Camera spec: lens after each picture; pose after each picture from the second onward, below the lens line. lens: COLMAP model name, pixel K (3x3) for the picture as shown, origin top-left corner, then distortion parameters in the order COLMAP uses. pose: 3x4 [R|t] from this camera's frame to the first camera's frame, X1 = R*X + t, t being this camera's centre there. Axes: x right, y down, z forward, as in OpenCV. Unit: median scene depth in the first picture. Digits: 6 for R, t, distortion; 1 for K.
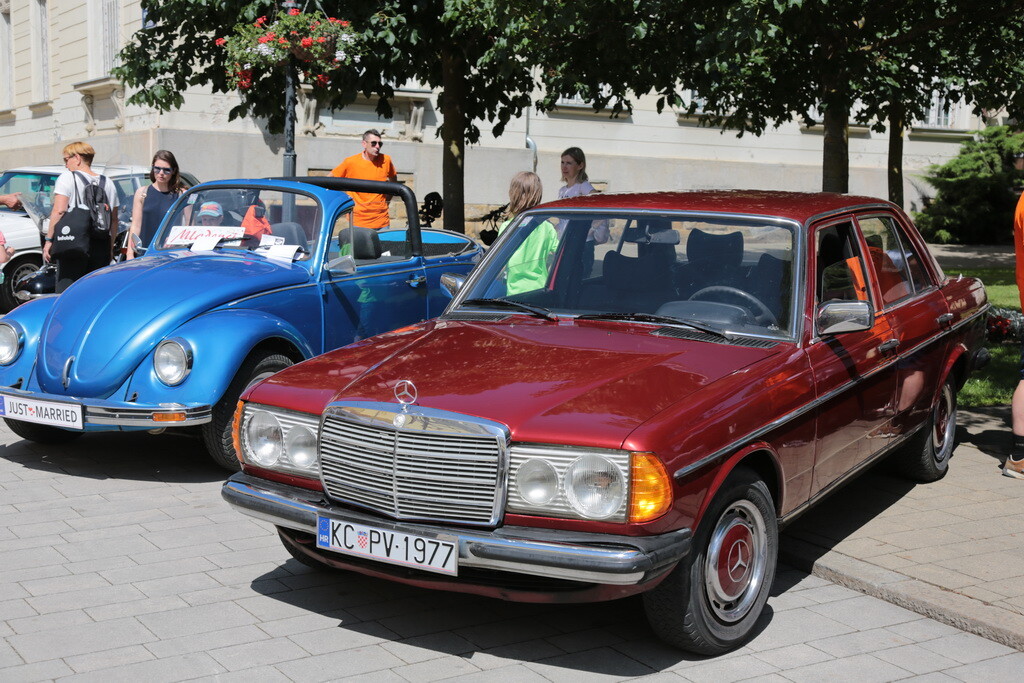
lens RADIAL K [[1451.9, 0, 519.4], [0, 1451.9, 318.0], [0, 0, 1]] dist [0.189613, 0.000000]
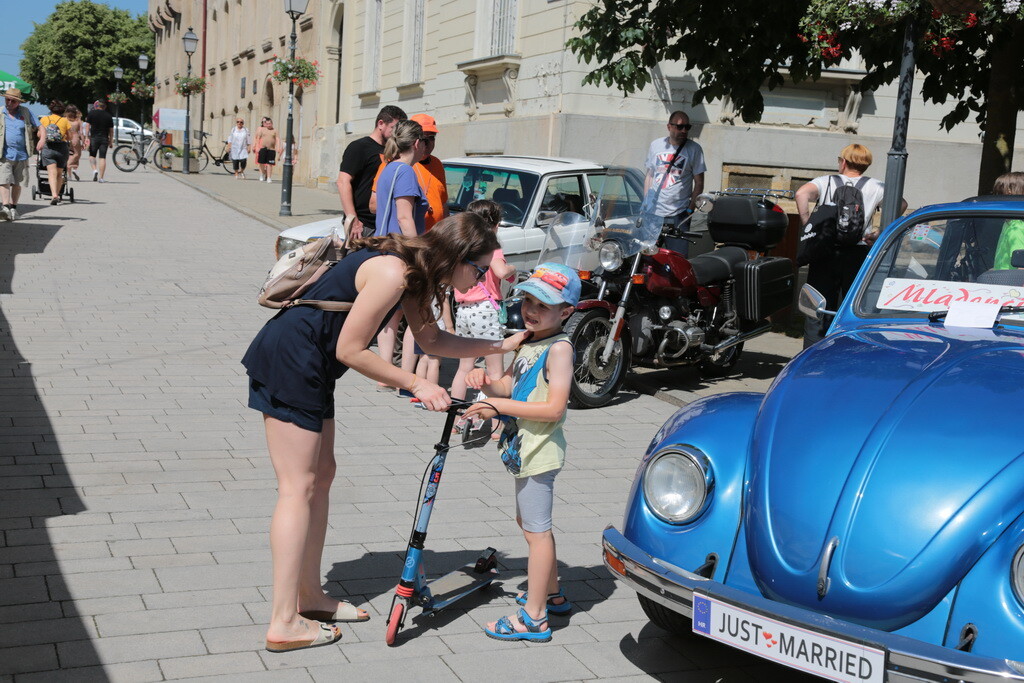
lens RADIAL K [[1451.9, 0, 496.4], [0, 1451.9, 326.6], [0, 0, 1]] dist [0.189613, 0.000000]
pose [[0.977945, 0.056567, -0.201058, -0.096812], [-0.053725, 0.998364, 0.019568, -0.016518], [0.201836, -0.008334, 0.979384, 0.136816]]
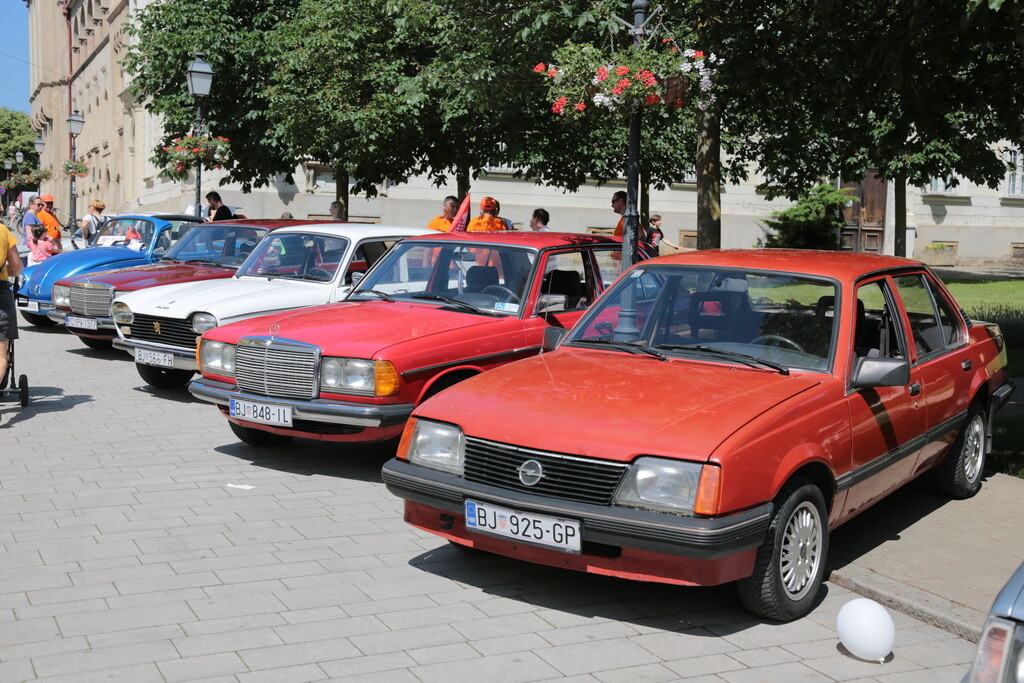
lens RADIAL K [[1278.7, 0, 540.7], [0, 1278.7, 349.6], [0, 0, 1]] dist [0.108530, 0.000000]
pose [[0.995698, 0.006093, -0.092452, 0.230373], [-0.005999, 0.999981, 0.001296, 0.039101], [0.092459, -0.000736, 0.995716, -0.345197]]
